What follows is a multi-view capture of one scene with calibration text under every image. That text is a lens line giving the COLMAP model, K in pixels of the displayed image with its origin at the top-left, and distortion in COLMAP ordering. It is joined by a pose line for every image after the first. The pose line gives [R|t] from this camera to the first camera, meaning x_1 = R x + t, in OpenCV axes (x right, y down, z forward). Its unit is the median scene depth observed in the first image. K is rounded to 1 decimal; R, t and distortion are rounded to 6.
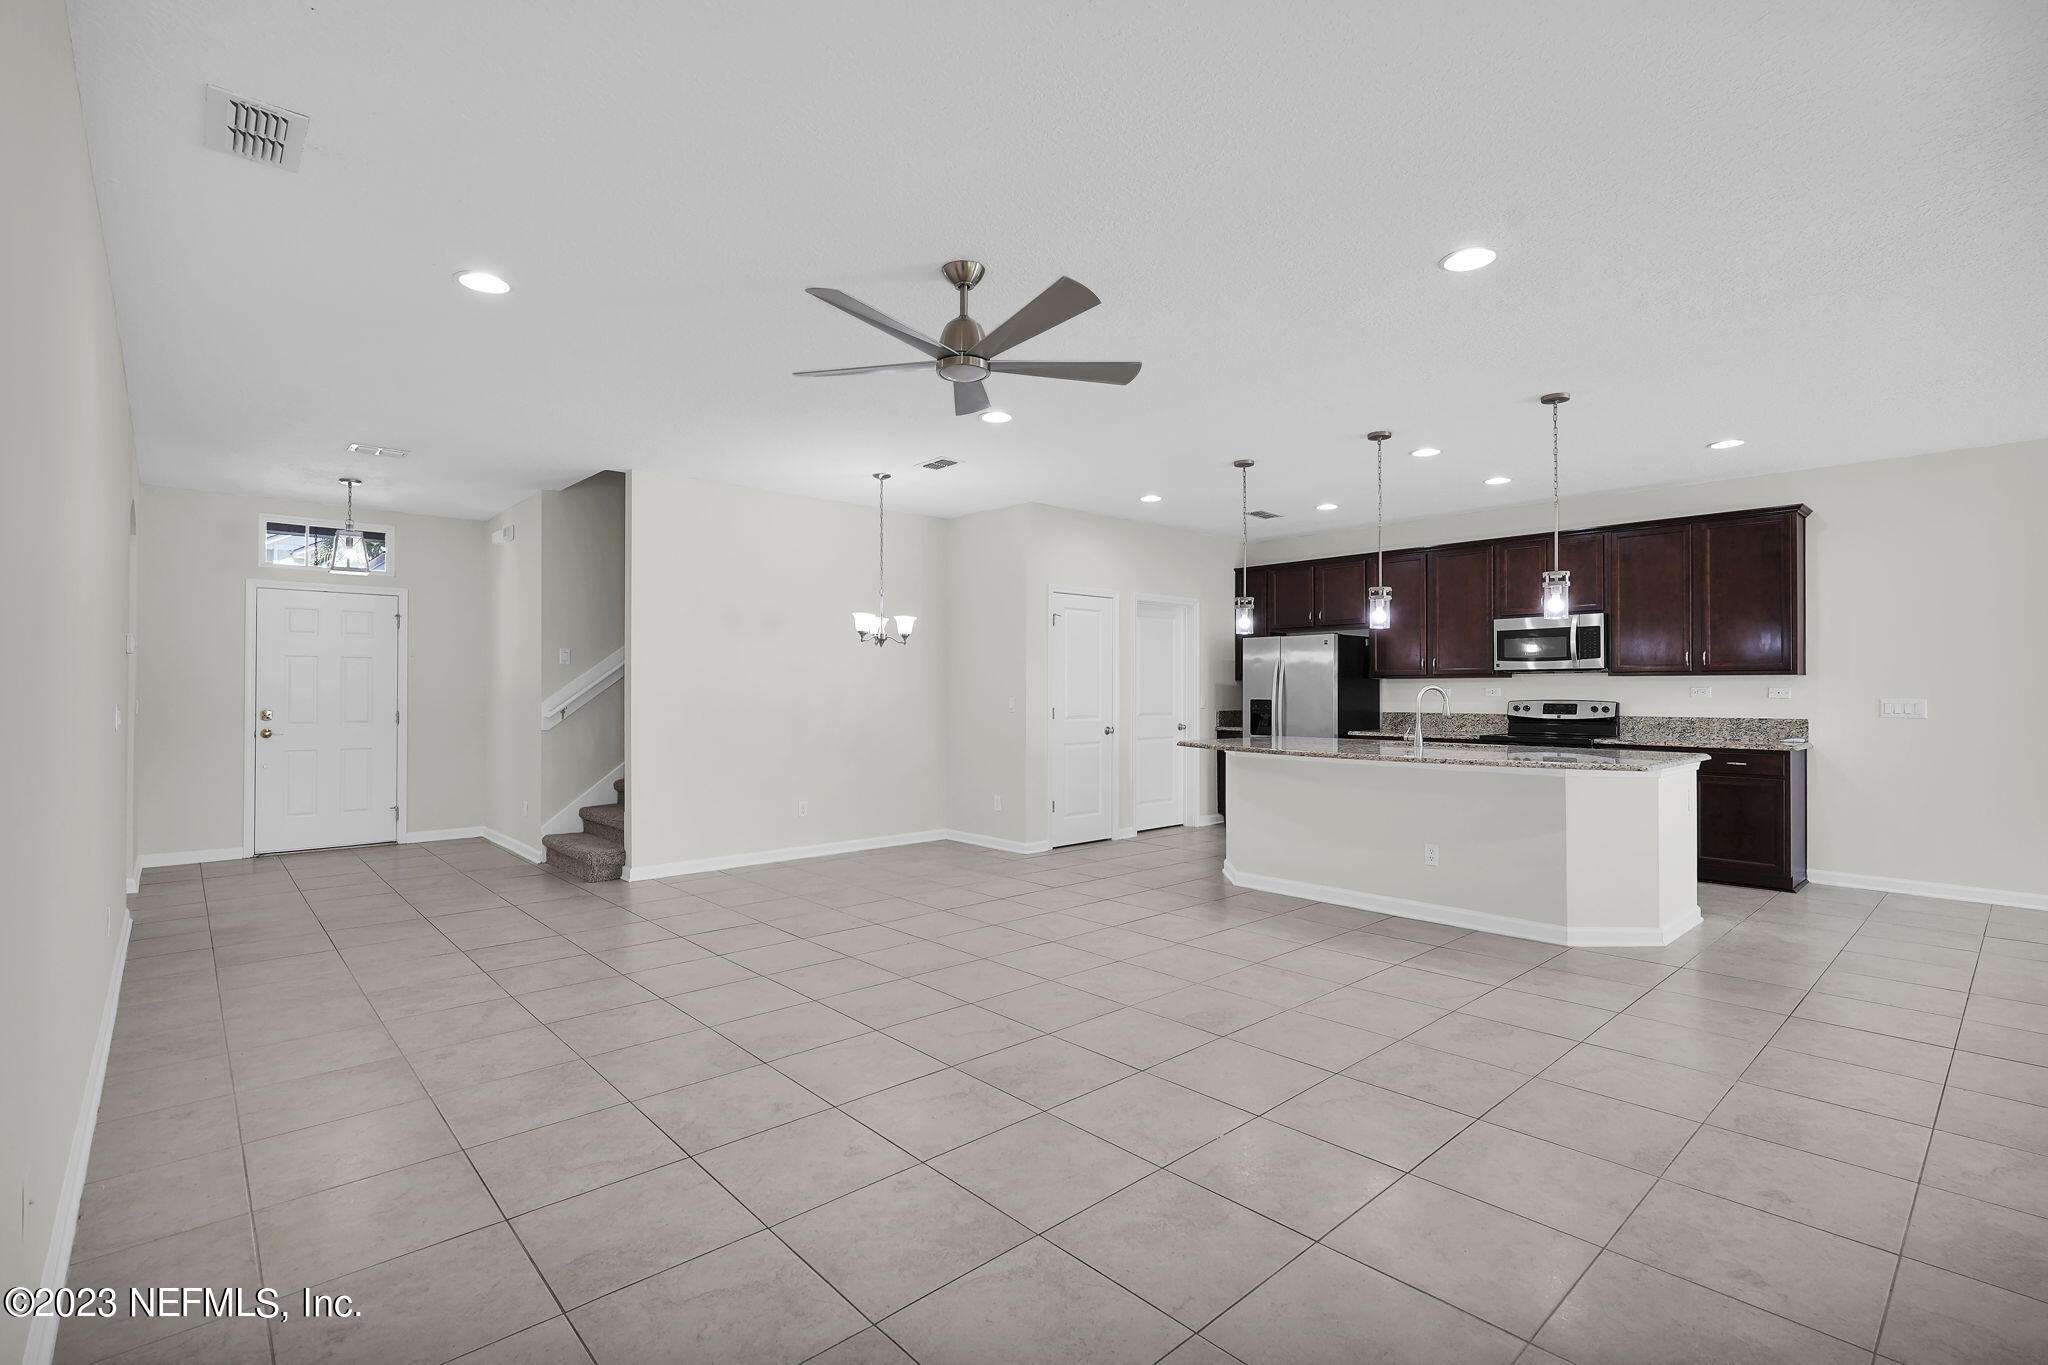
lens RADIAL K [[944.6, 0, 1017.8], [0, 944.6, 687.7], [0, 0, 1]] dist [0.000057, 0.000243]
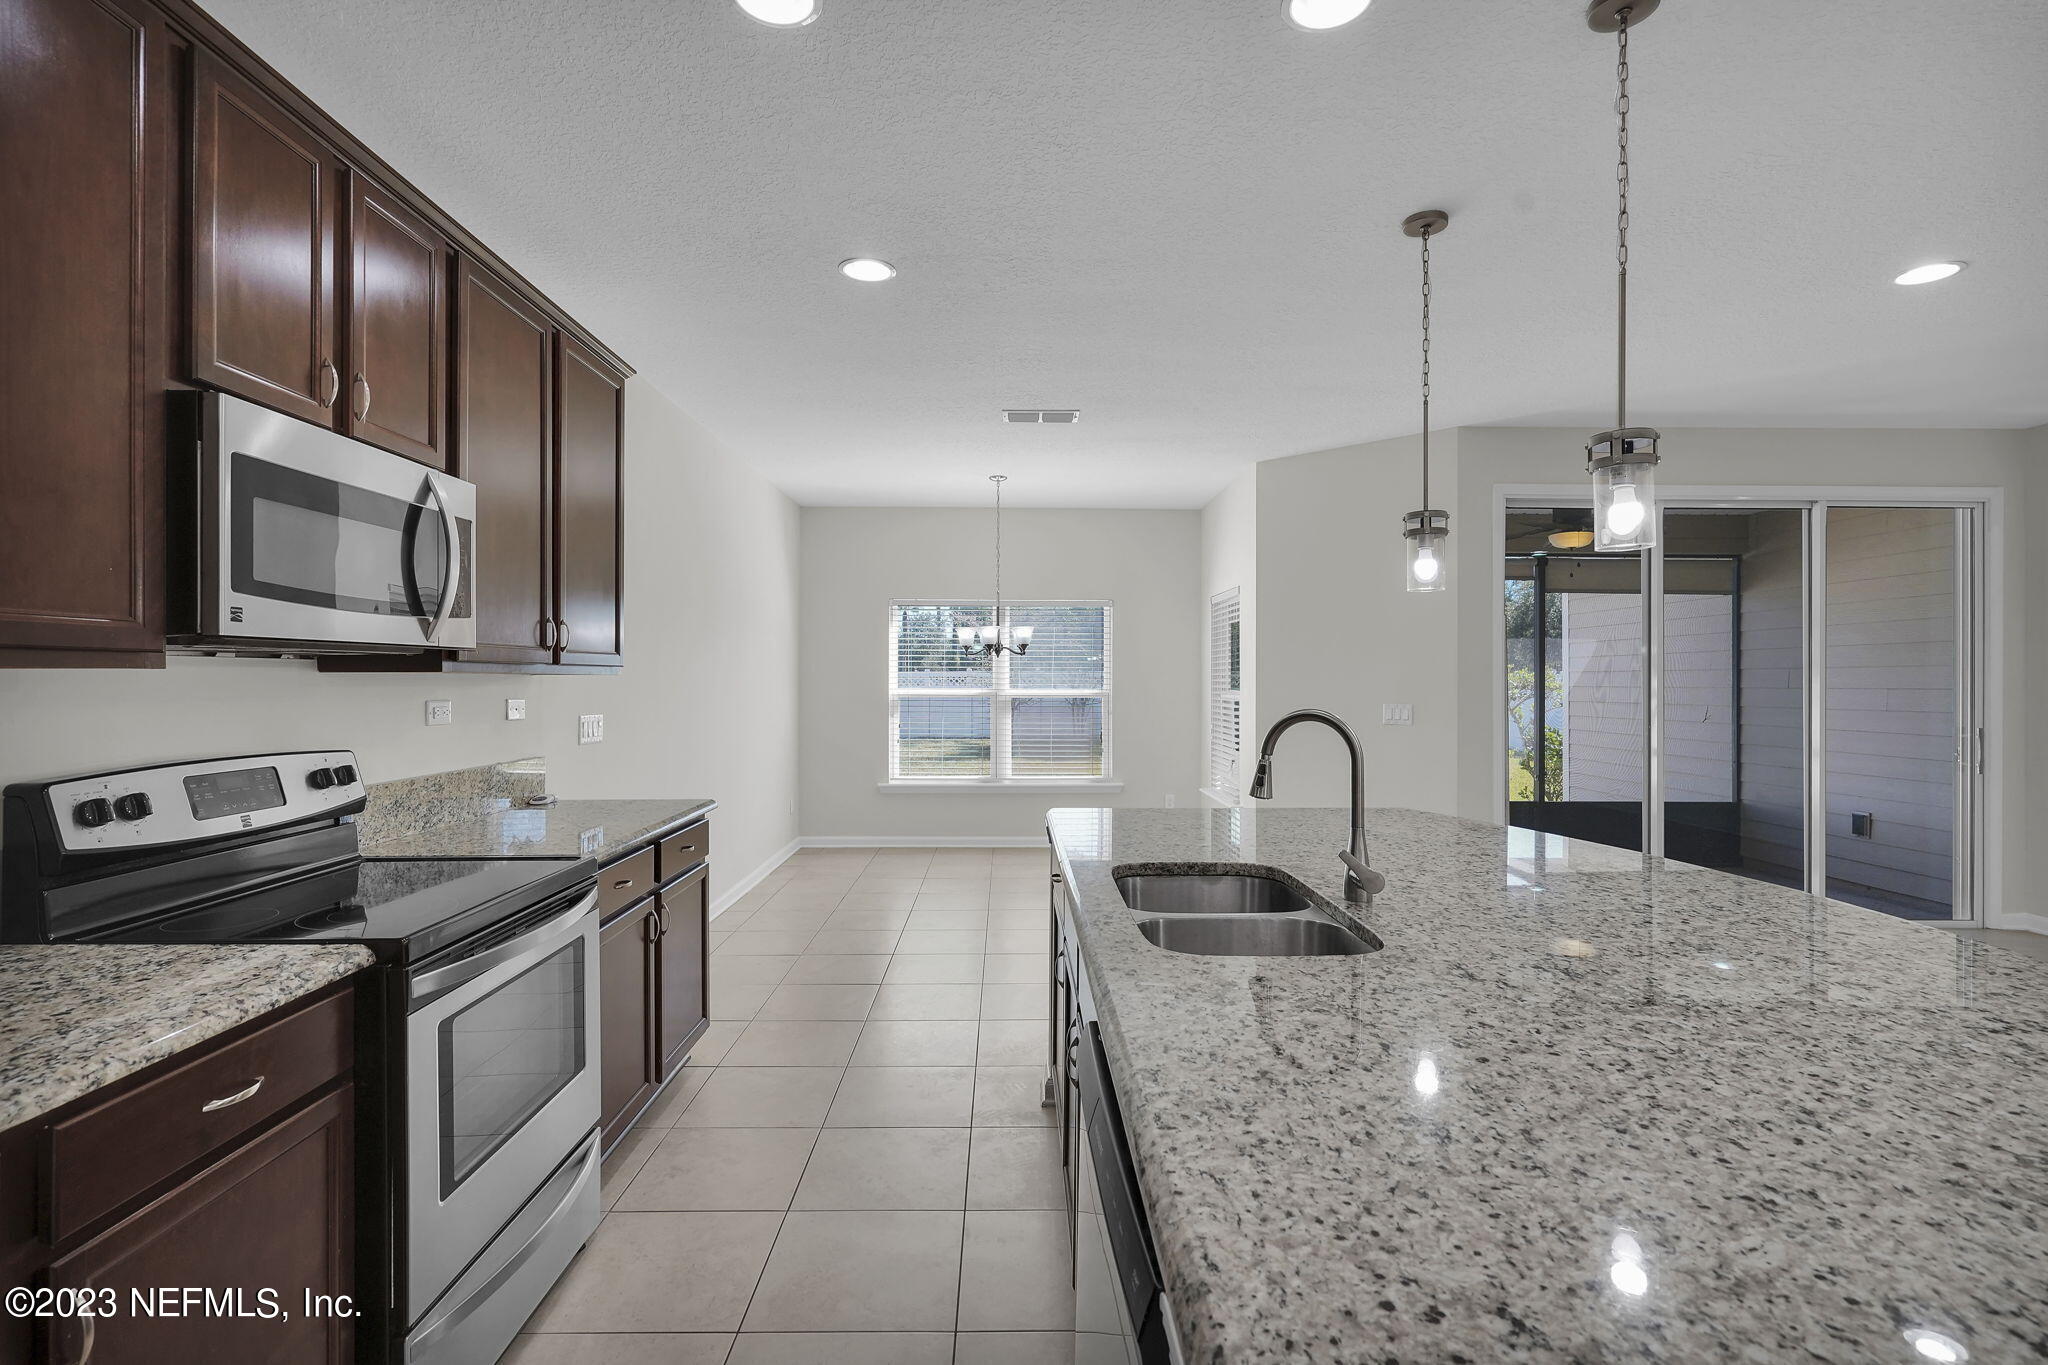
lens RADIAL K [[946.9, 0, 1013.7], [0, 946.9, 674.6], [0, 0, 1]] dist [-0.001578, 0.000110]
pose [[-0.747478, 0.001374, 0.664285, 0.237812], [-0.005360, 0.999953, -0.008100, -0.009287], [-0.664265, -0.009615, -0.747435, 1.058864]]
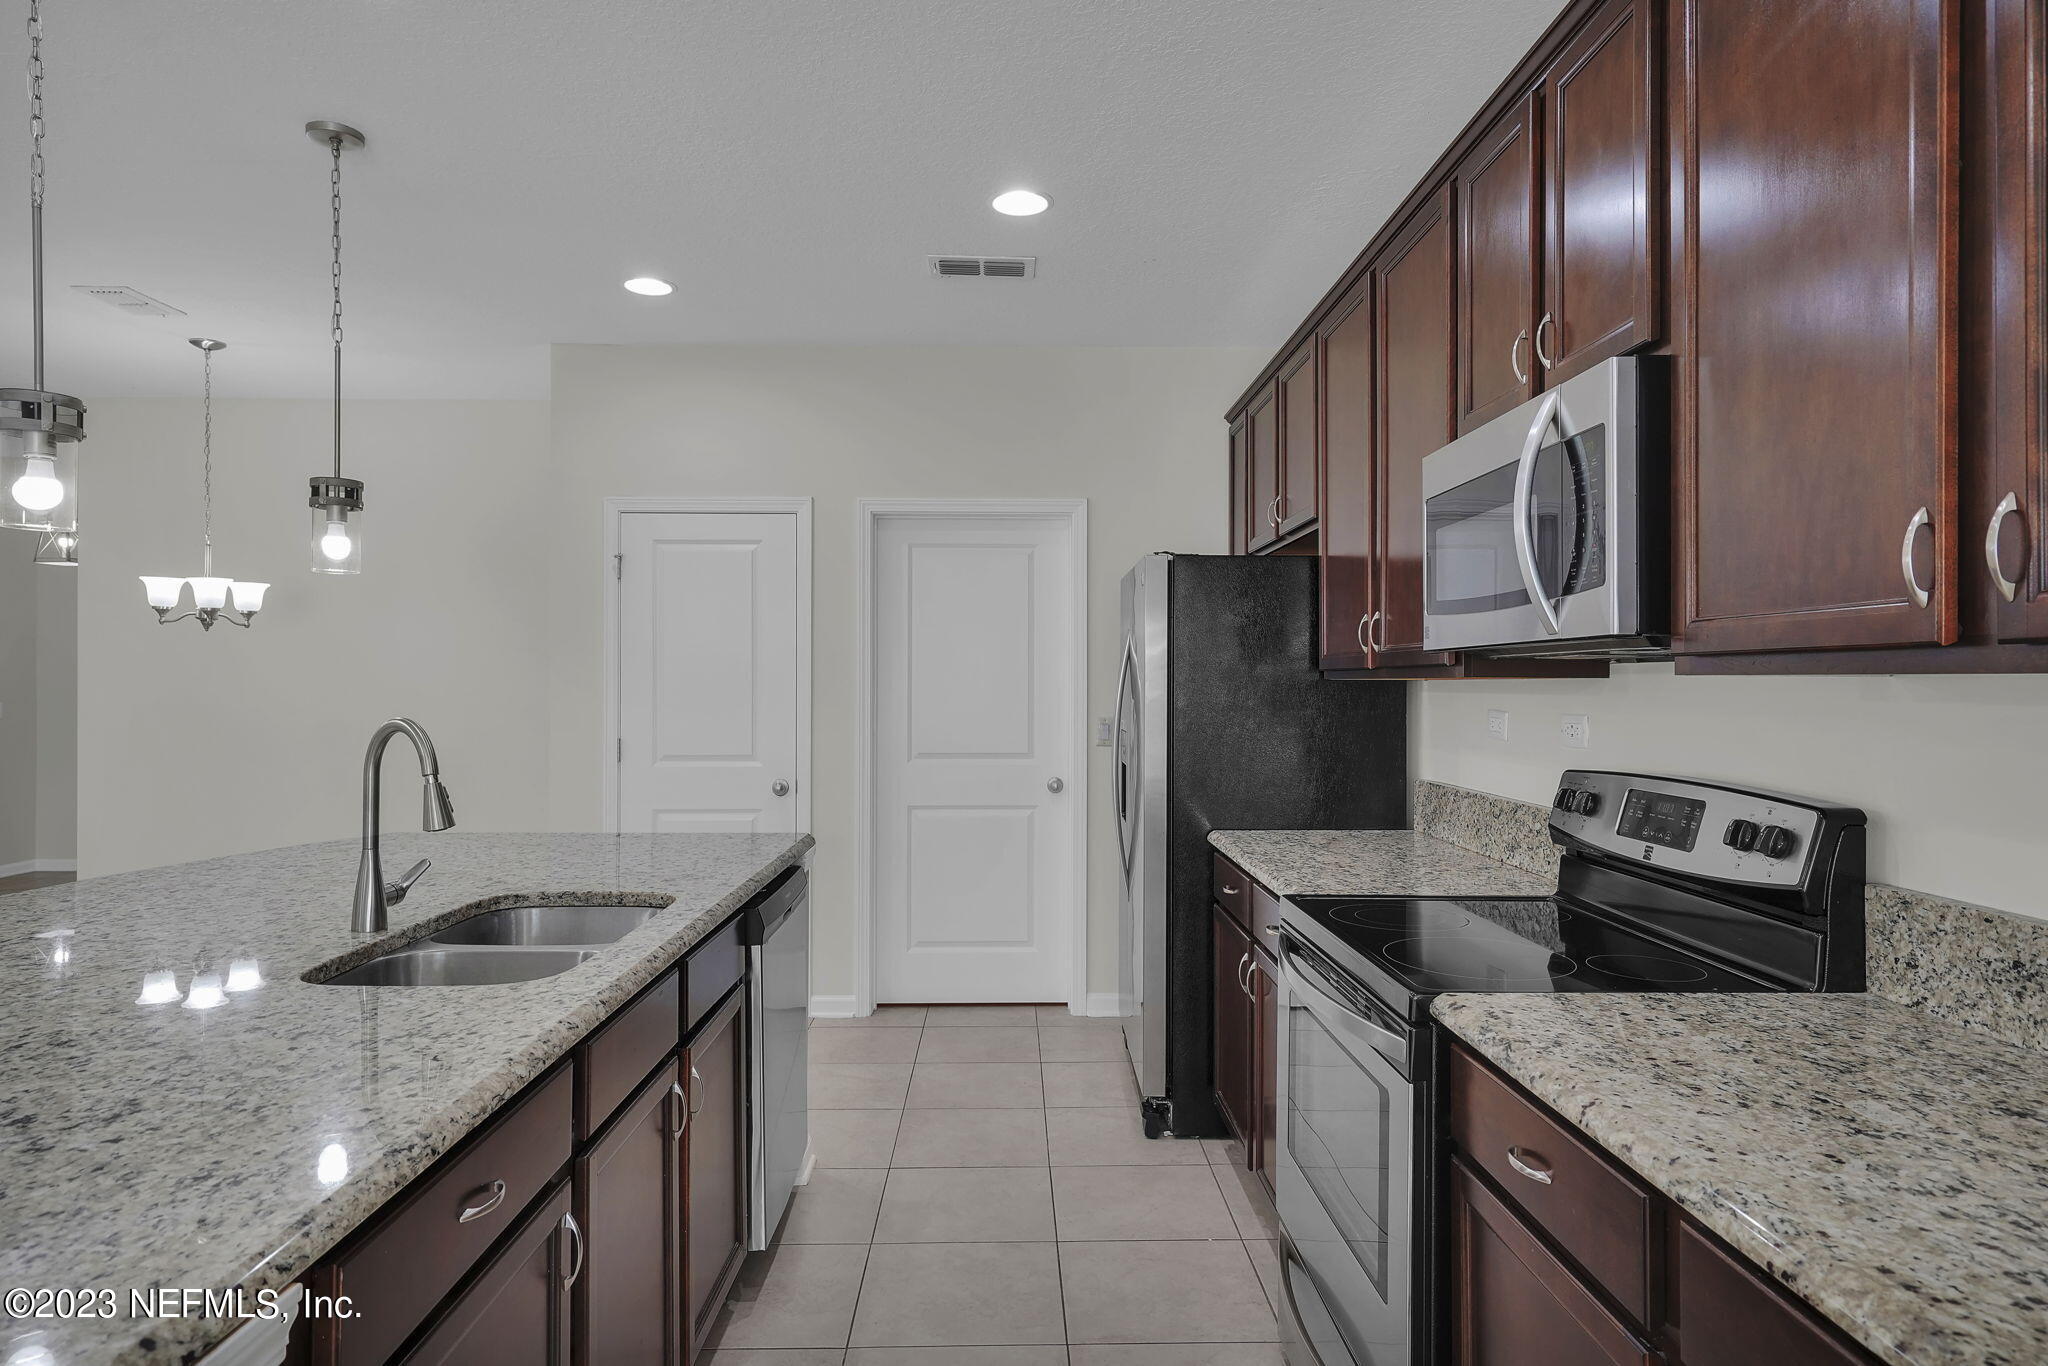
lens RADIAL K [[984.2, 0, 1024.1], [0, 984.2, 642.3], [0, 0, 1]] dist [-0.002910, -0.001233]
pose [[0.754960, -0.028405, -0.655155, 0.620489], [0.000219, 0.999072, -0.043064, -0.009786], [0.655771, 0.032368, 0.754266, 0.721589]]
